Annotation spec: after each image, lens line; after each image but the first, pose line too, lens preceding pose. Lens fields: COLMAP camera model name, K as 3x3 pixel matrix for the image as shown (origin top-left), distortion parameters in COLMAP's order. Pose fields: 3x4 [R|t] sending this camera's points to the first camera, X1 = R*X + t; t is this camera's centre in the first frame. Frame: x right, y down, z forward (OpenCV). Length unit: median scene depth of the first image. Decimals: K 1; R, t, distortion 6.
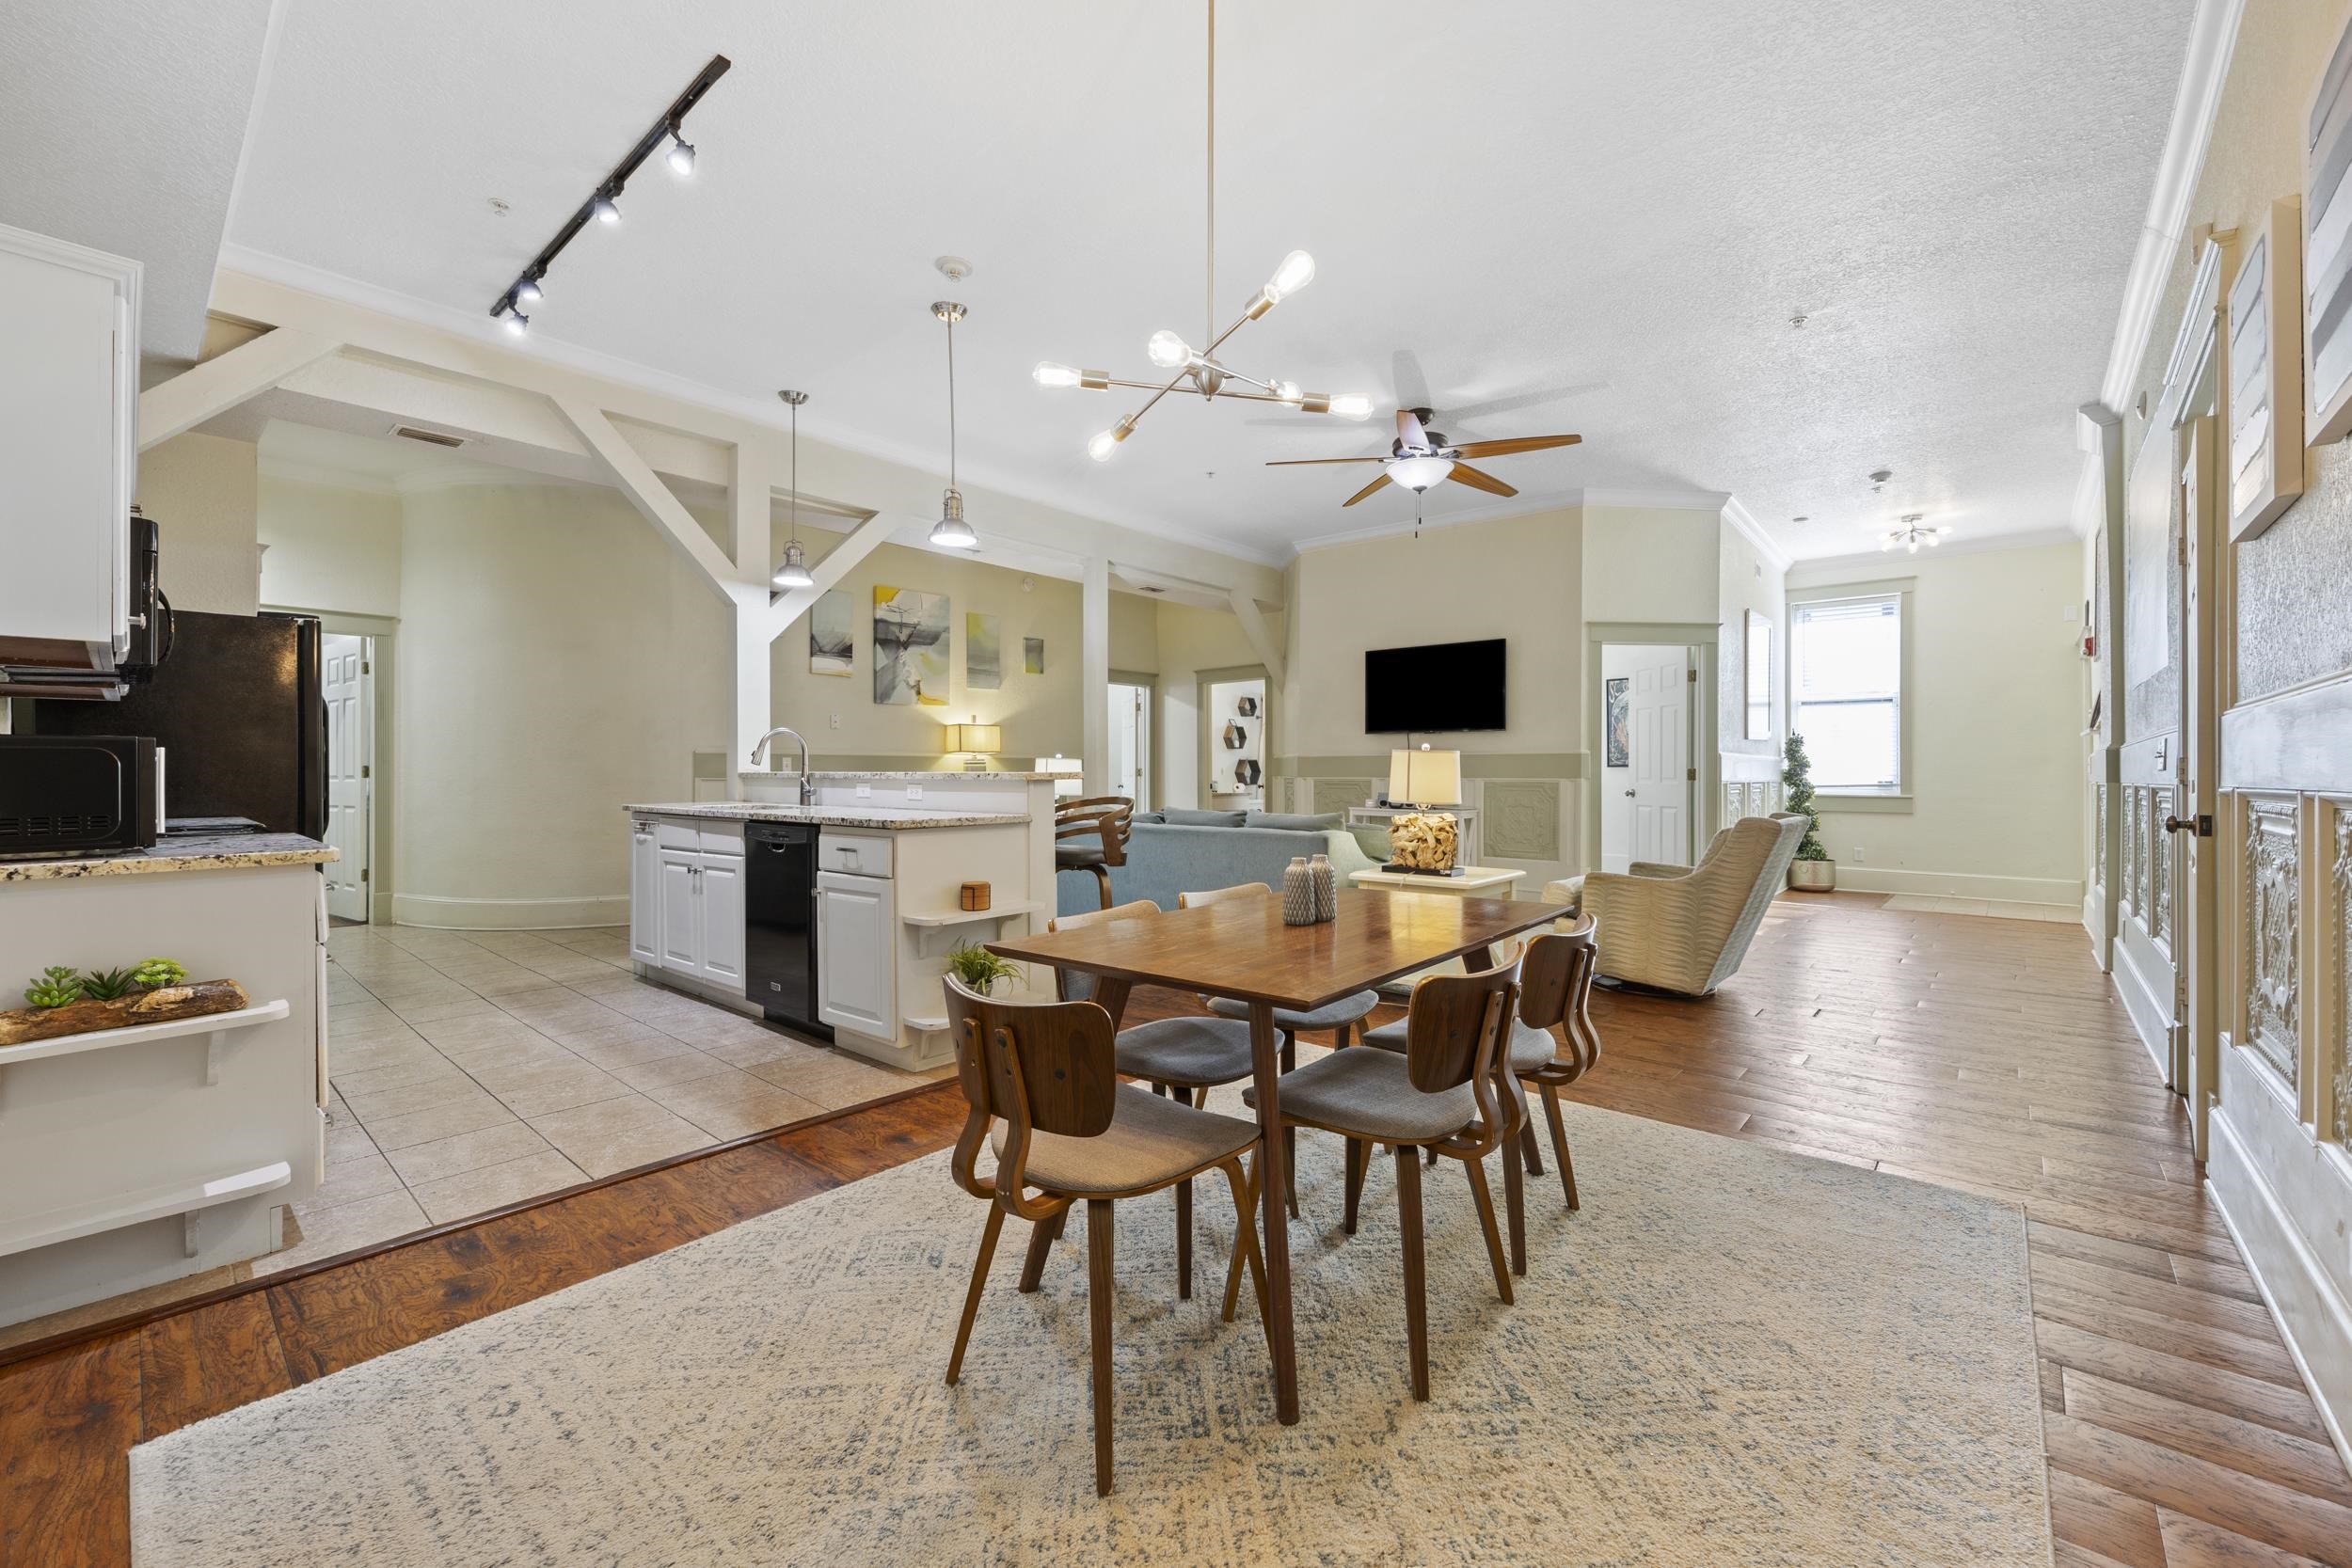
lens RADIAL K [[948.4, 0, 1180.9], [0, 948.4, 777.4], [0, 0, 1]] dist [0.001721, 0.000083]
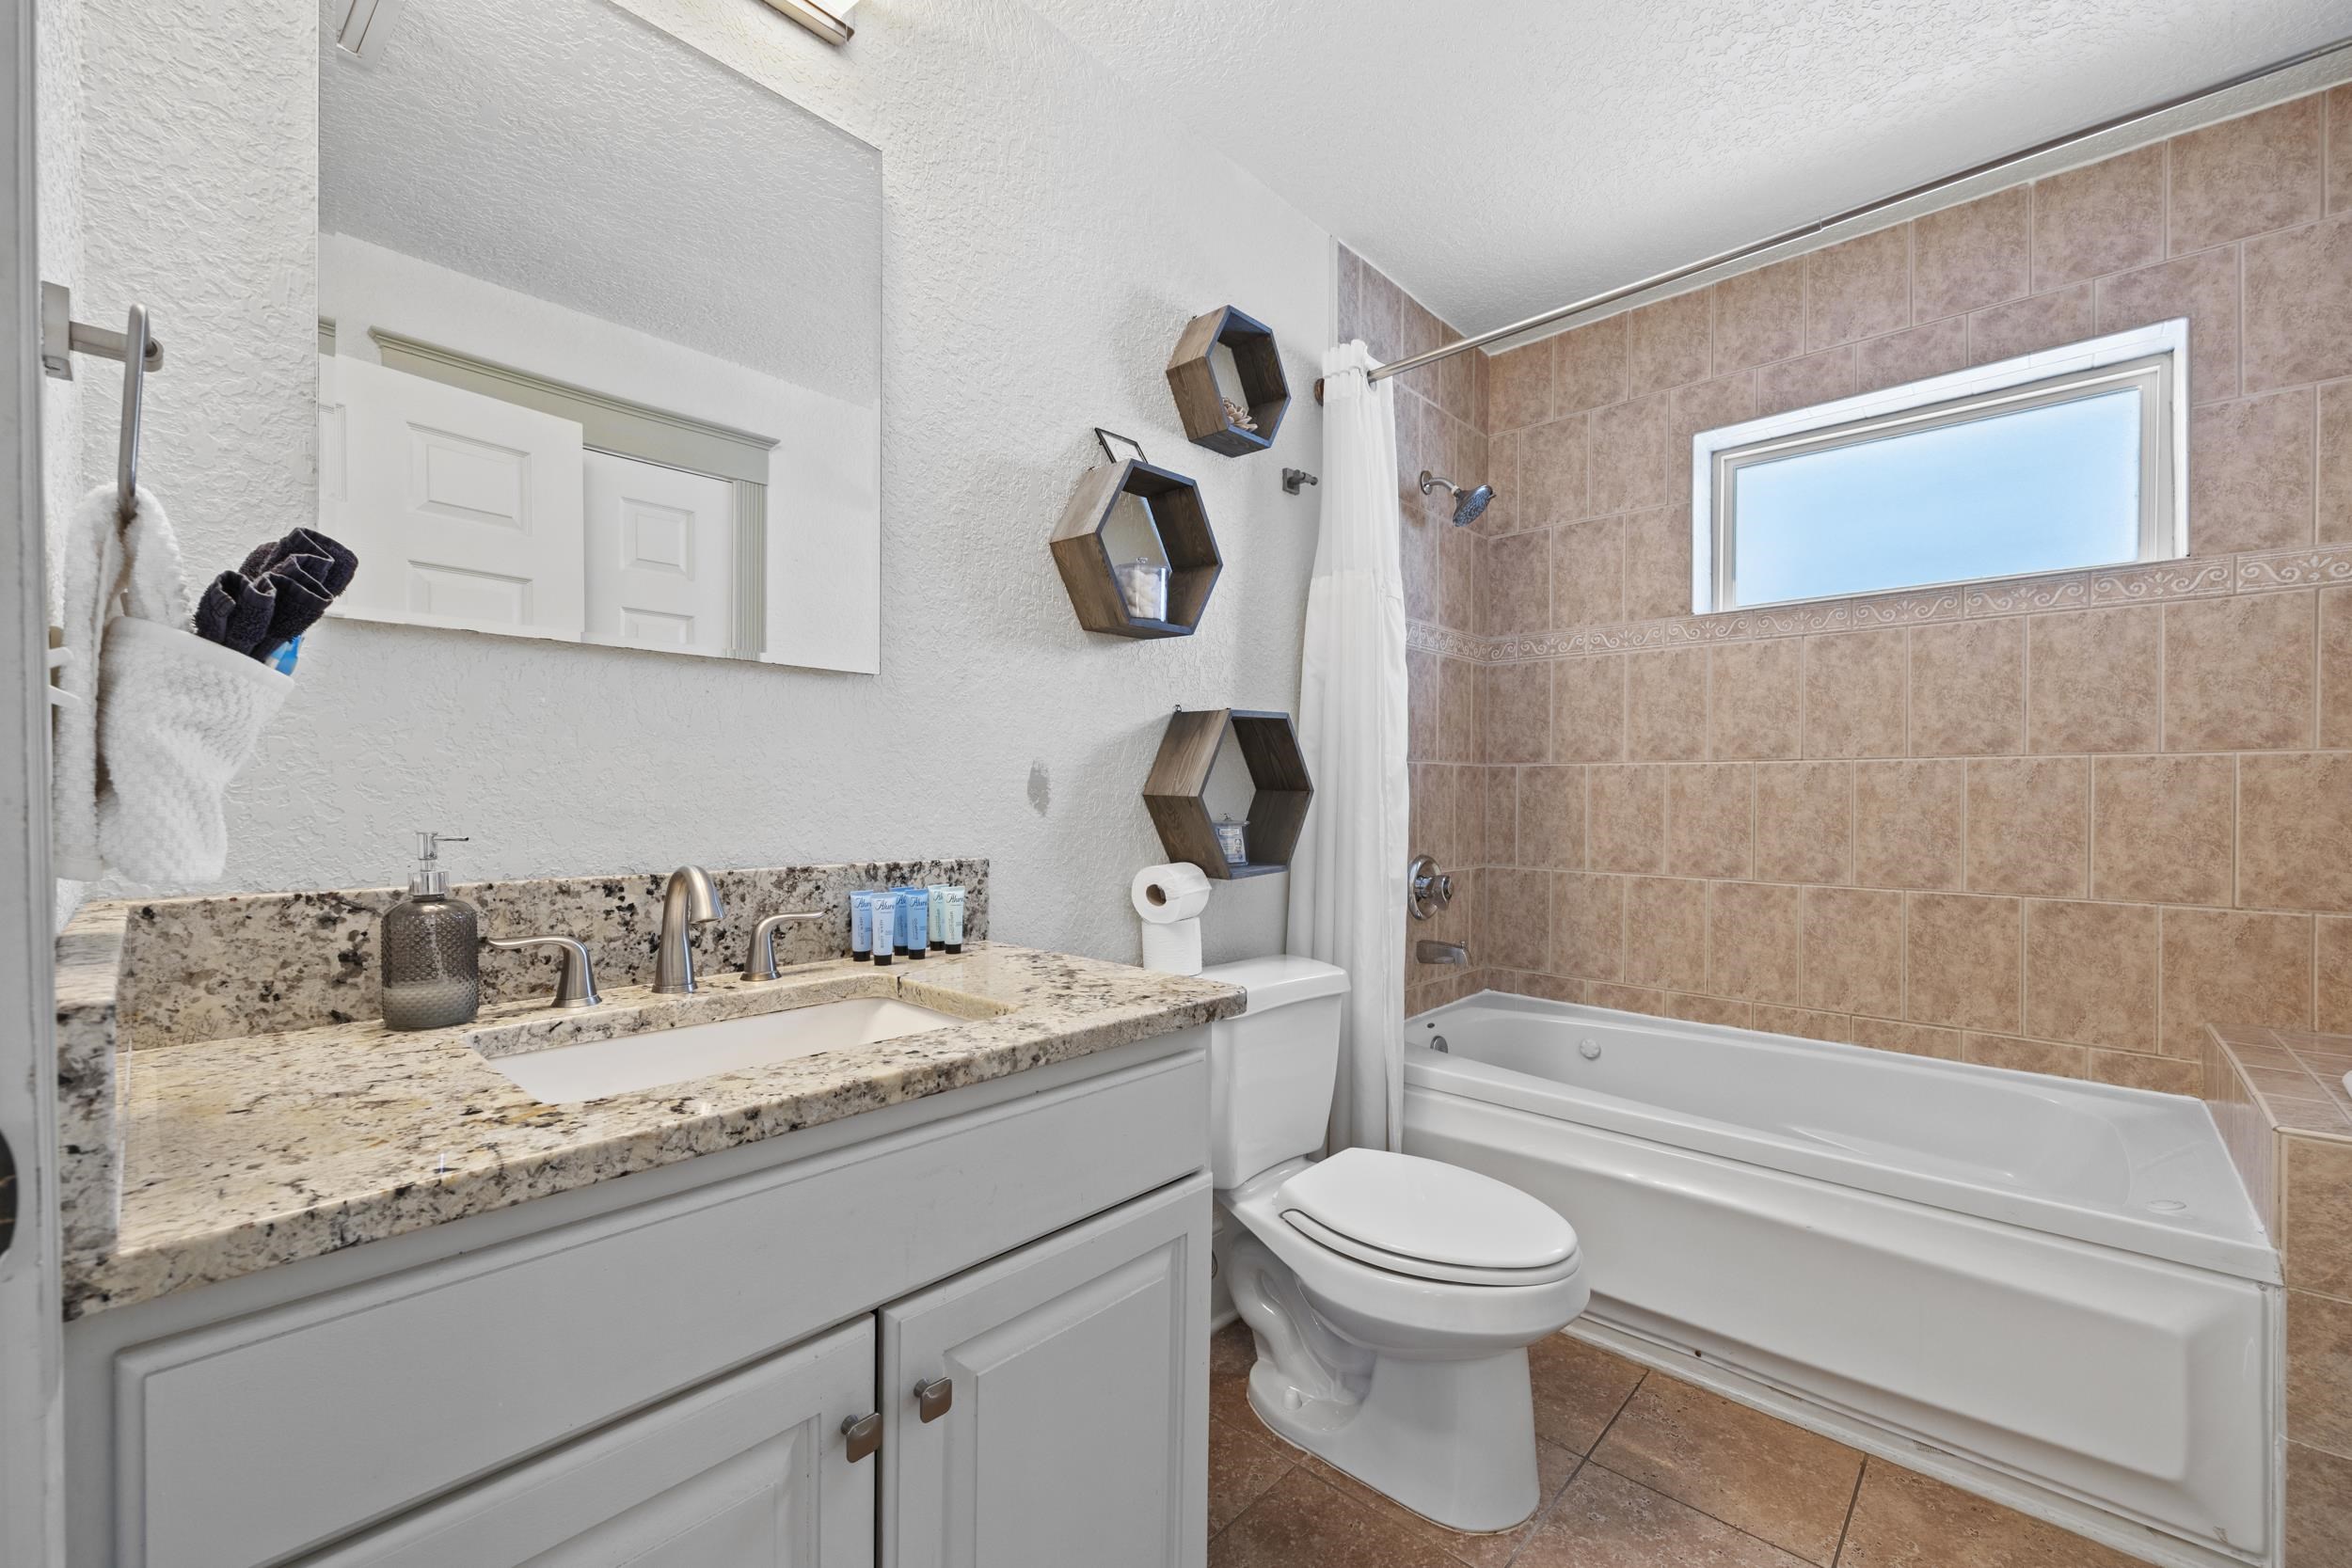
lens RADIAL K [[948.4, 0, 1179.0], [0, 948.4, 791.2], [0, 0, 1]] dist [0.001721, 0.000083]
pose [[0.999858, 0.004311, -0.016281, 0.065551], [-0.004351, 0.999988, -0.002433, -0.005498], [0.016270, 0.002504, 0.999864, 0.850567]]
